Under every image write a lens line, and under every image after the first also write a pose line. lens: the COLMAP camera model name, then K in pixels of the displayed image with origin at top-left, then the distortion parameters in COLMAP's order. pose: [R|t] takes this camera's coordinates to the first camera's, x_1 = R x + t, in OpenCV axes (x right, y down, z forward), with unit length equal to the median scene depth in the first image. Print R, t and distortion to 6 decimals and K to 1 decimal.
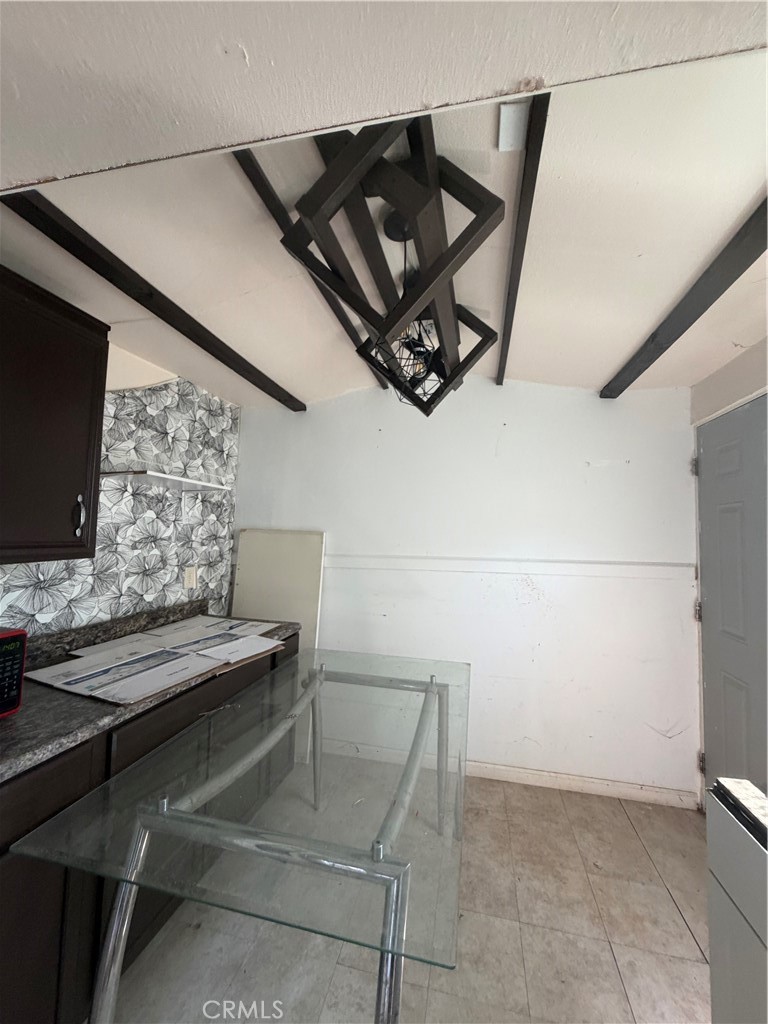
lens RADIAL K [[409.7, 0, 383.8], [0, 409.7, 511.3], [0, 0, 1]] dist [0.004303, 0.000417]
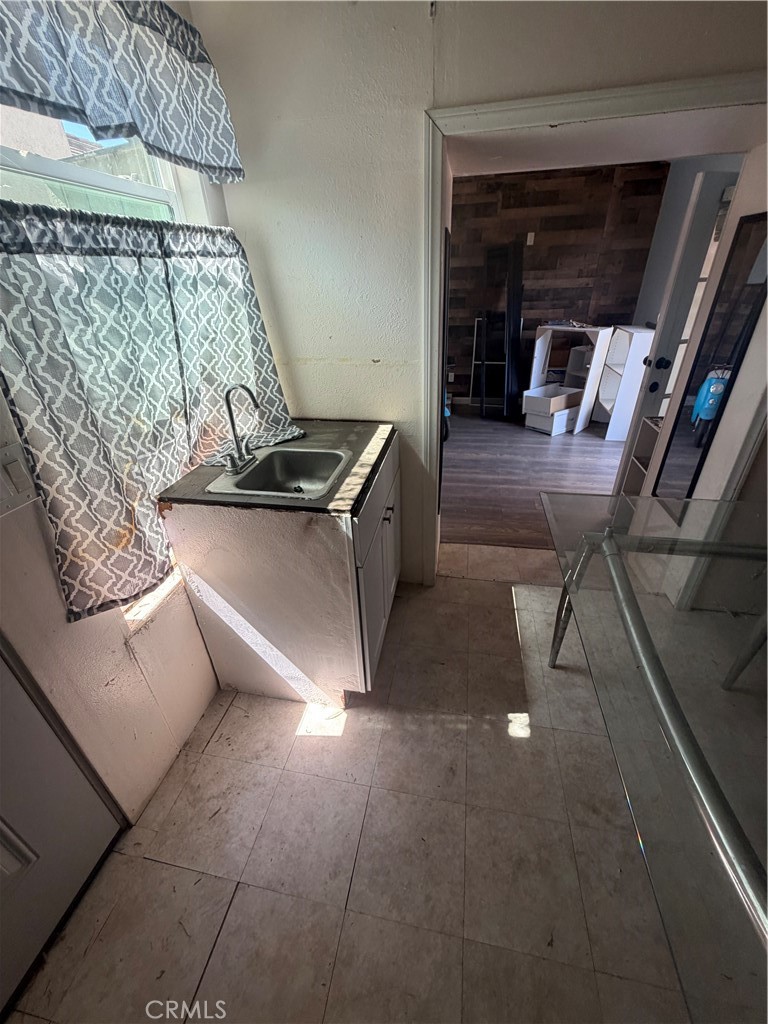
lens RADIAL K [[409.7, 0, 383.0], [0, 409.7, 510.3], [0, 0, 1]] dist [0.004303, 0.000417]
pose [[-0.999556, 0.020524, -0.021582, 0.331052], [0.008848, 0.896574, 0.442806, 0.052194], [0.028438, 0.442418, -0.896358, 0.927141]]
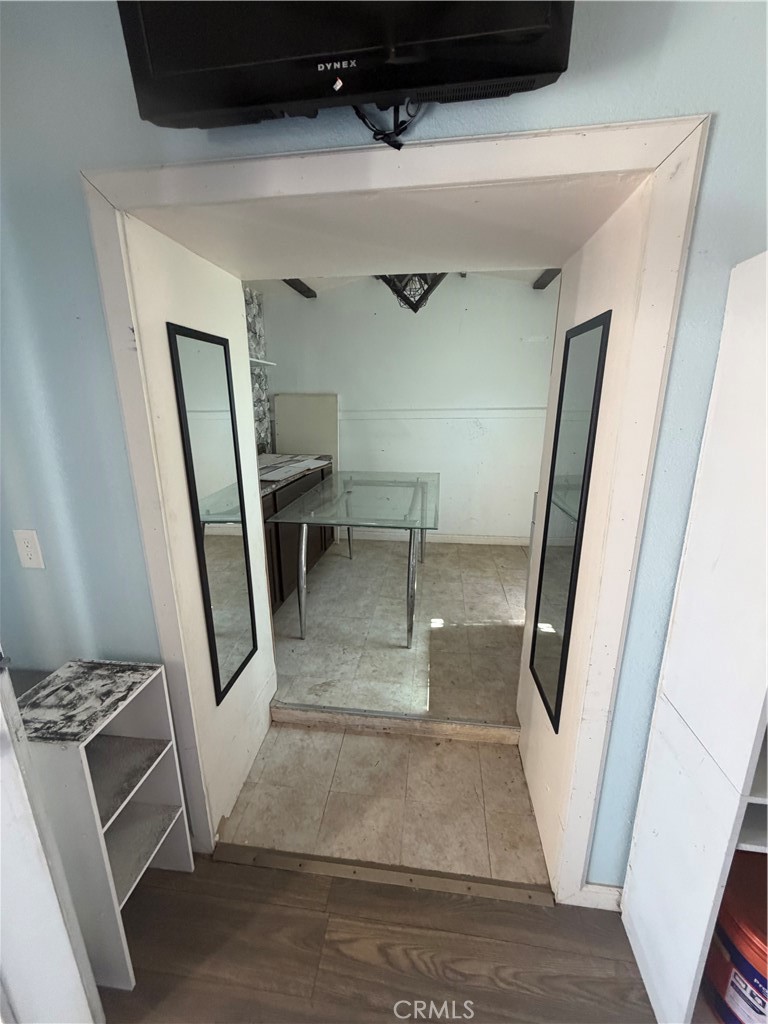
lens RADIAL K [[409.7, 0, 383.1], [0, 409.7, 507.9], [0, 0, 1]] dist [0.004303, 0.000417]
pose [[0.995768, -0.052469, 0.075454, -0.147773], [0.026357, 0.949561, 0.312474, -0.018292], [-0.088043, -0.309163, 0.946925, -0.586030]]
